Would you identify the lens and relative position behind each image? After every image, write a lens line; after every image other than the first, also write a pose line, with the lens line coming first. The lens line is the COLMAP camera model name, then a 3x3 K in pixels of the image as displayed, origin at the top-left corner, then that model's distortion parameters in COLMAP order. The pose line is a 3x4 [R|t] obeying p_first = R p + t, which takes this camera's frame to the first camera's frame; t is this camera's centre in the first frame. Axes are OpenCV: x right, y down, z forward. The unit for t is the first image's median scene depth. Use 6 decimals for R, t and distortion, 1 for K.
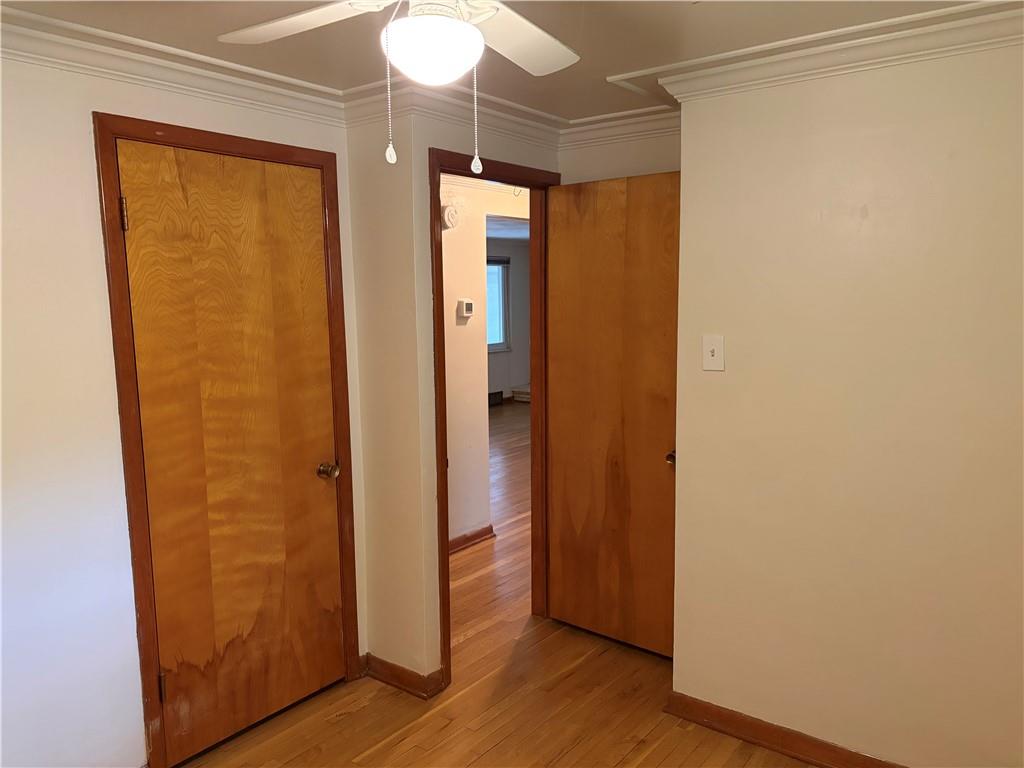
lens RADIAL K [[767.1, 0, 512.3], [0, 767.1, 386.5], [0, 0, 1]] dist [0.048148, -0.049364]
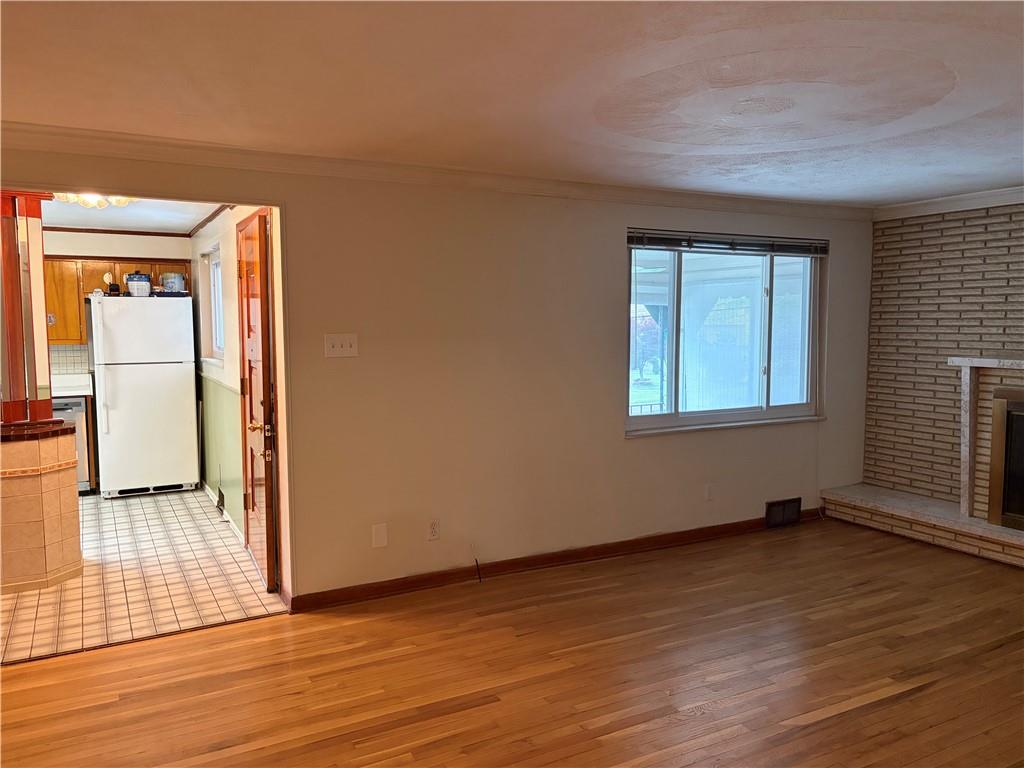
lens RADIAL K [[767.1, 0, 501.4], [0, 767.1, 385.2], [0, 0, 1]] dist [0.048148, -0.049364]
pose [[0.908233, 0.042745, -0.416277, 0.017346], [-0.057000, 0.998135, -0.021871, -0.046706], [0.414565, 0.043591, 0.908975, 0.434973]]
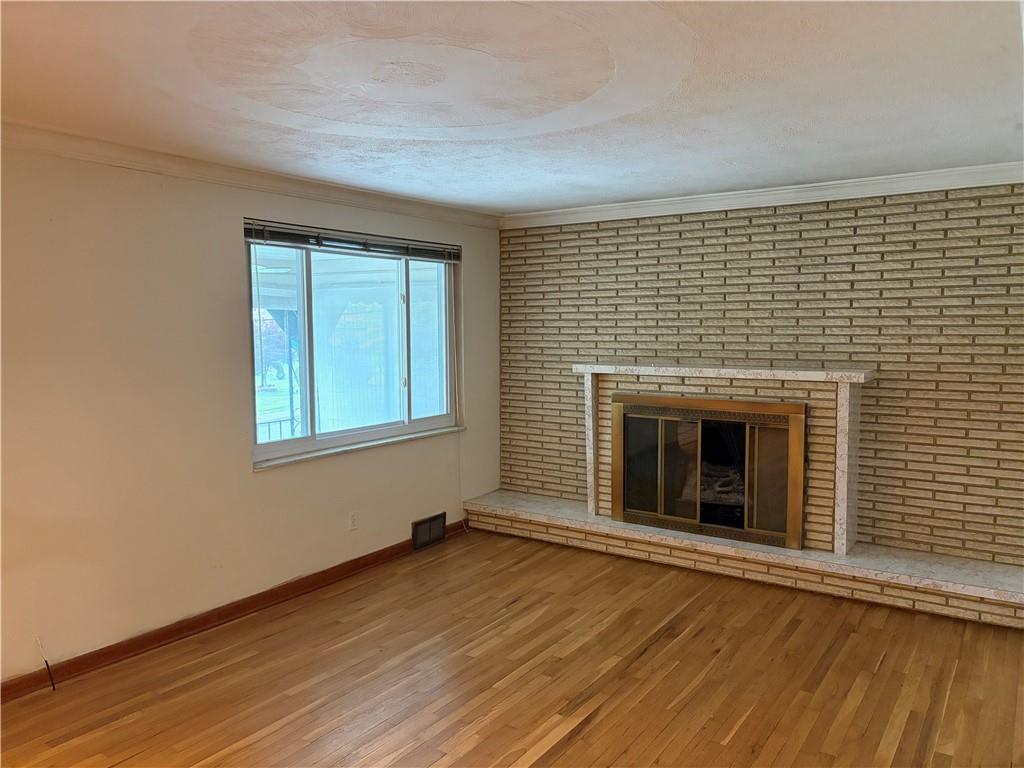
lens RADIAL K [[767.1, 0, 508.8], [0, 767.1, 391.3], [0, 0, 1]] dist [0.048148, -0.049364]
pose [[0.998361, 0.002456, 0.057186, -0.000359], [-0.000583, 0.999463, -0.032758, -0.056269], [-0.057236, 0.032671, 0.997826, 0.493205]]
